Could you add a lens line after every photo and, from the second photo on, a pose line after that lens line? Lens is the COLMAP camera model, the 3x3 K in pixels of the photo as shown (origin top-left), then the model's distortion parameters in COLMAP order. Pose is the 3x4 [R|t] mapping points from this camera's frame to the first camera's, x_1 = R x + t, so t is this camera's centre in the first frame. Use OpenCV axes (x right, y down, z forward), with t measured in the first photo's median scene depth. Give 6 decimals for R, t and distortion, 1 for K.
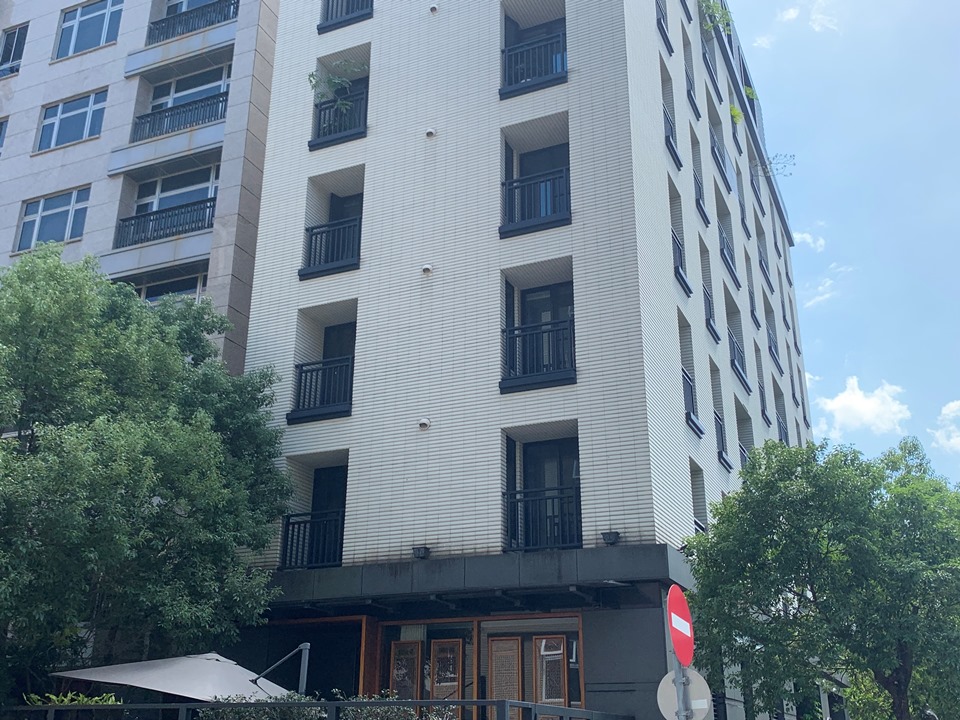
lens RADIAL K [[995.5, 0, 466.6], [0, 995.5, 359.5], [0, 0, 1]] dist [0.135349, -0.299936]
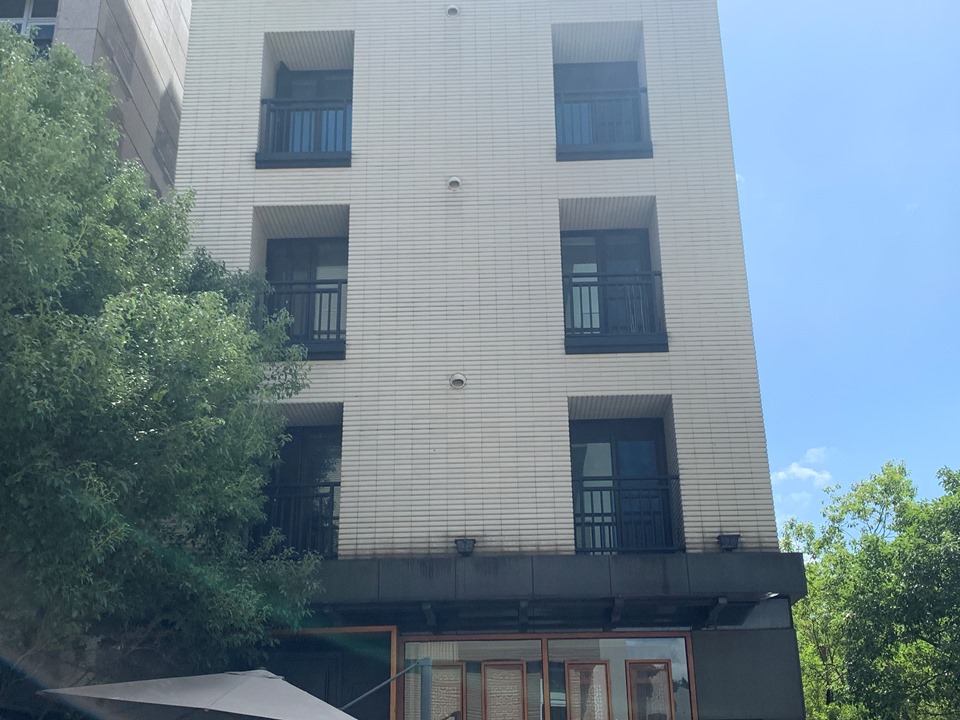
lens RADIAL K [[1161.0, 0, 478.2], [0, 1161.0, 341.9], [0, 0, 1]] dist [0.206965, -0.558276]
pose [[0.918744, 0.123719, 0.374972, -0.373628], [-0.121503, 0.992148, -0.029649, 0.060572], [-0.375696, -0.018320, 0.926562, 0.167615]]
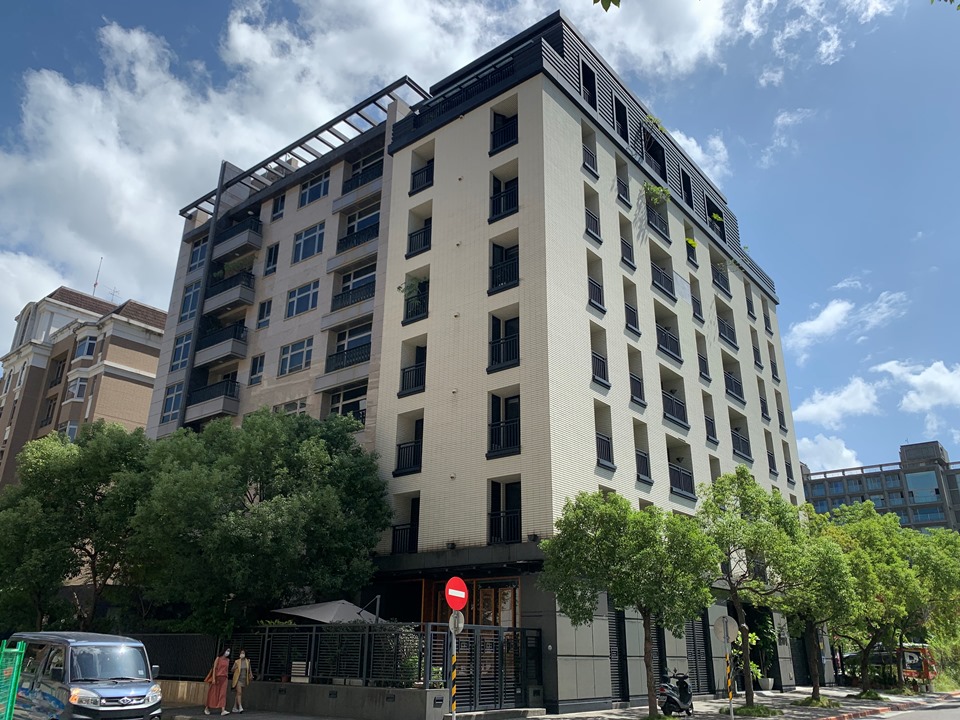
lens RADIAL K [[738.2, 0, 477.0], [0, 738.2, 356.8], [0, 0, 1]] dist [0.037750, -0.064193]
pose [[0.969308, -0.091098, -0.228351, 0.354890], [0.089561, 0.995834, -0.017107, -0.140349], [0.228958, -0.003870, 0.973429, -0.383701]]
